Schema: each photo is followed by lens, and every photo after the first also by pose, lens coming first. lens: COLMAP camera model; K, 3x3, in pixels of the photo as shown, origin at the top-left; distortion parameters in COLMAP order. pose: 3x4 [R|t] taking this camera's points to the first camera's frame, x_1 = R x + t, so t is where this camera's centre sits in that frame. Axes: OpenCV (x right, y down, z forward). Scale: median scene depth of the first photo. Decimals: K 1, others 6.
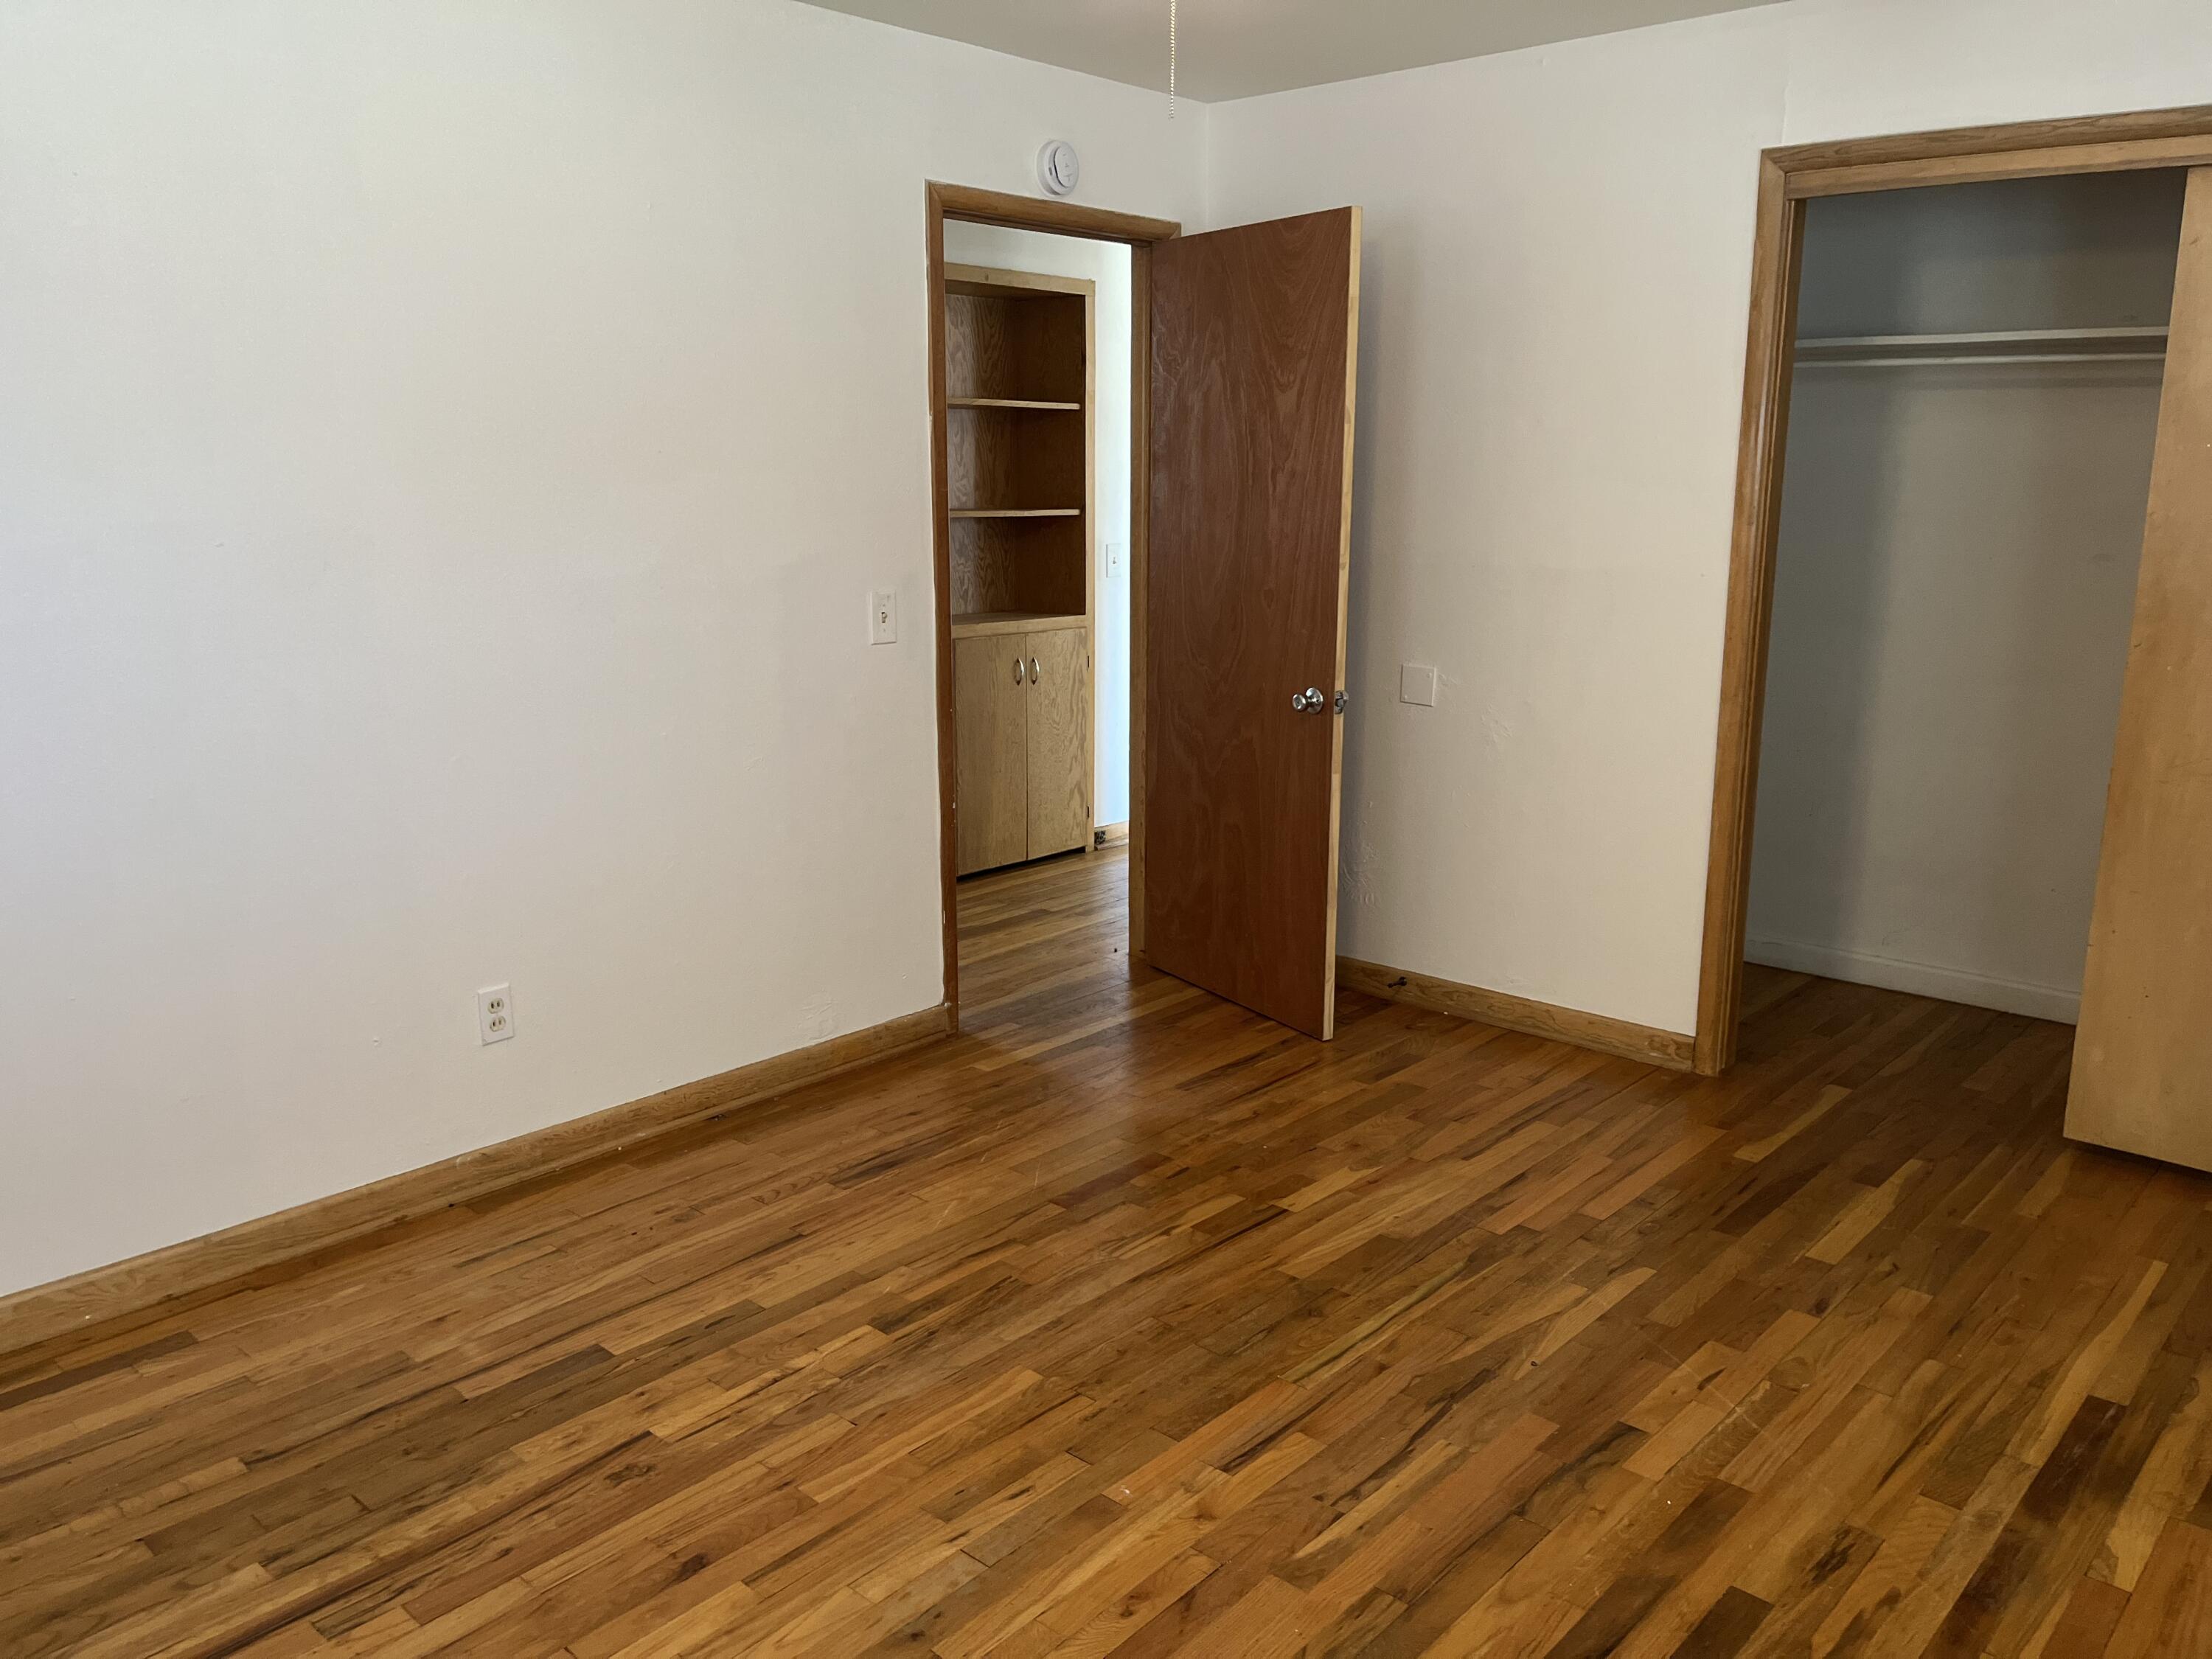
lens RADIAL K [[1713.2, 0, 1106.0], [0, 1713.2, 829.5], [0, 0, 1]] dist [0.068317, -0.068701]
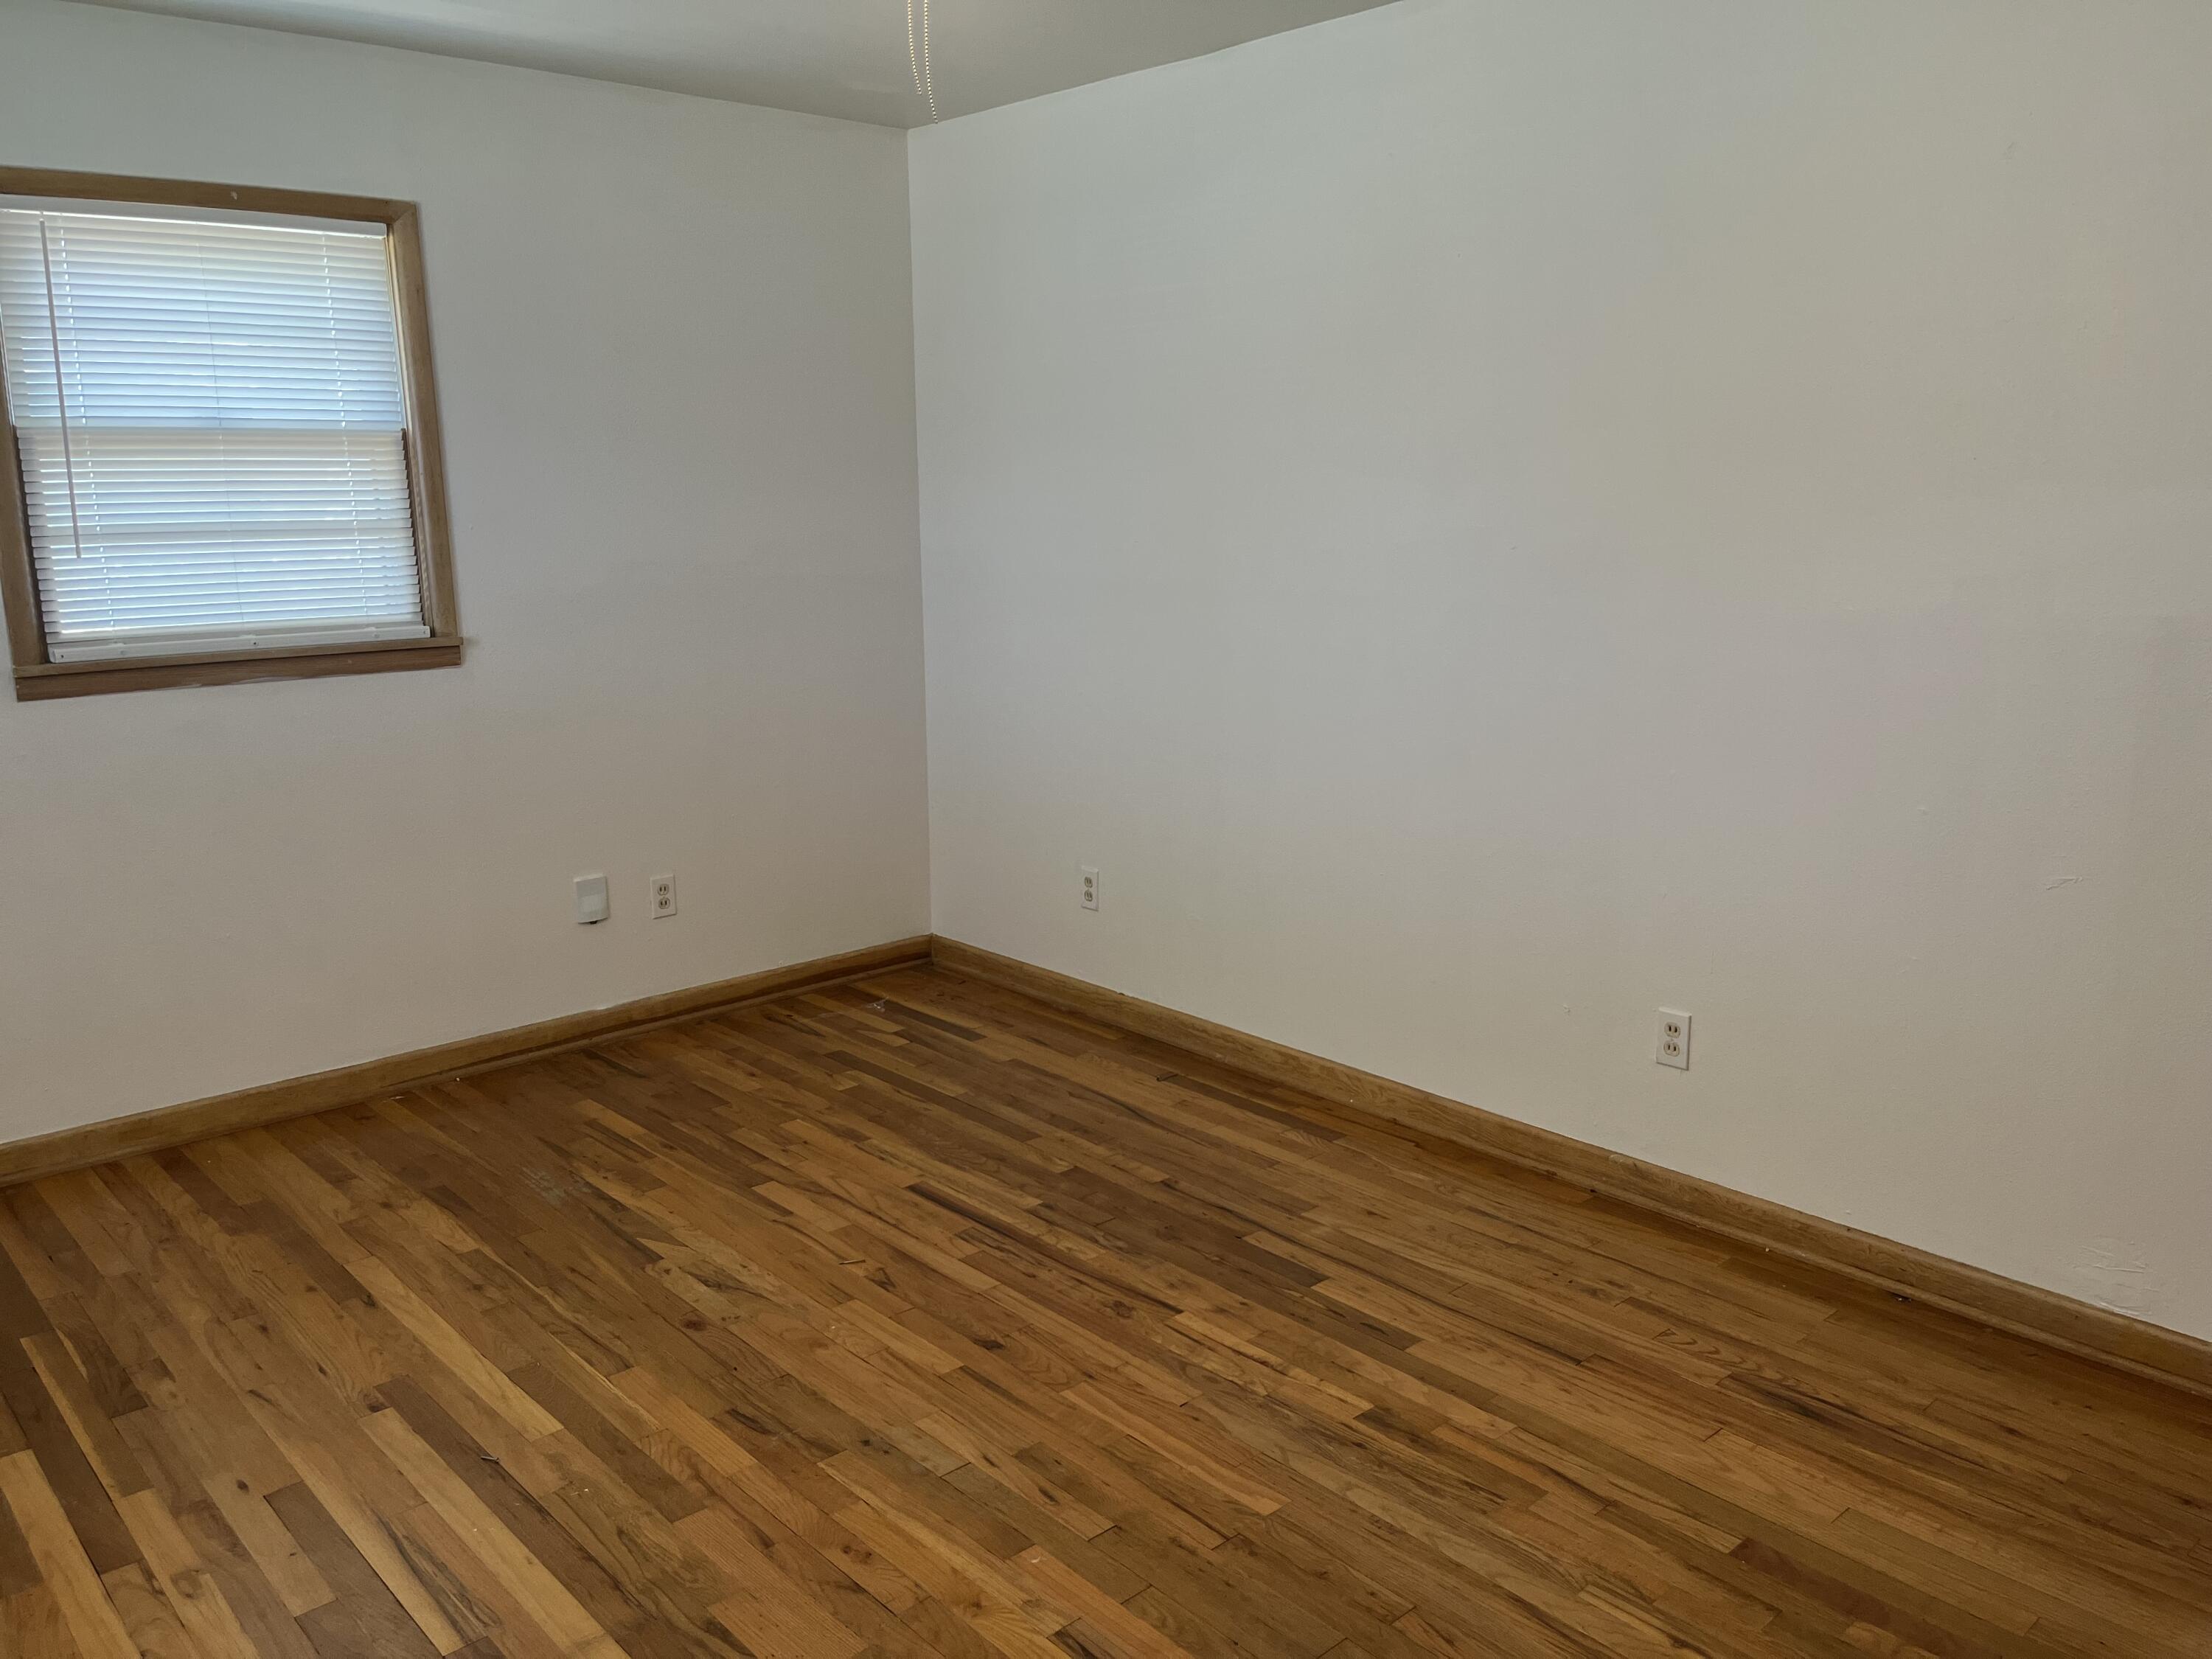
lens RADIAL K [[1713.2, 0, 1106.0], [0, 1713.2, 829.5], [0, 0, 1]] dist [0.068317, -0.068701]
pose [[-0.104835, 0.200003, -0.974171, 0.745650], [-0.201059, 0.955078, 0.217720, -0.189193], [0.973953, 0.218690, -0.059913, 0.876700]]
